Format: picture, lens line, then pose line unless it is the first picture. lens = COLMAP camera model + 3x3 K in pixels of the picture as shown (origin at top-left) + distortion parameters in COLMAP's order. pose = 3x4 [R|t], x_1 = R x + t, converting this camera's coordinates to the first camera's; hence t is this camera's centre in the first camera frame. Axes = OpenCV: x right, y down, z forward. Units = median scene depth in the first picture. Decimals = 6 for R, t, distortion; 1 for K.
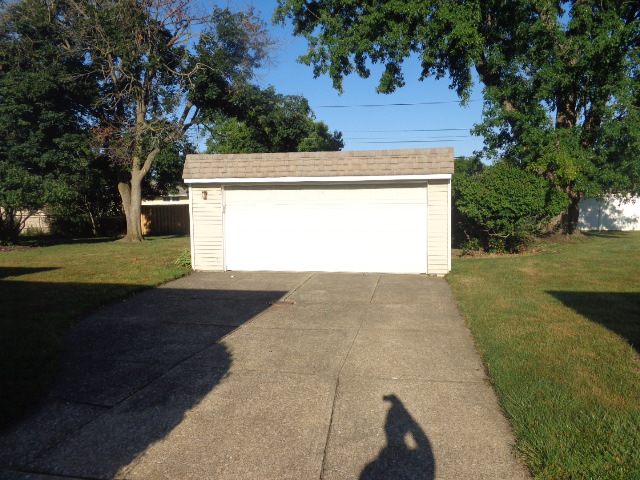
lens RADIAL K [[480.4, 0, 322.5], [0, 480.4, 237.1], [0, 0, 1]] dist [0.001103, 0.006561]
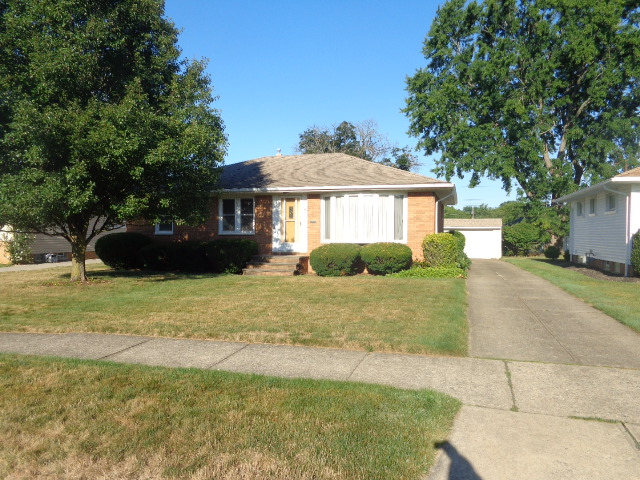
lens RADIAL K [[480.4, 0, 320.2], [0, 480.4, 238.2], [0, 0, 1]] dist [0.001103, 0.006561]
pose [[0.993258, 0.017979, -0.114524, -0.324663], [-0.026272, 0.997107, -0.071327, 0.117814], [0.112910, 0.073855, 0.990857, -1.332882]]
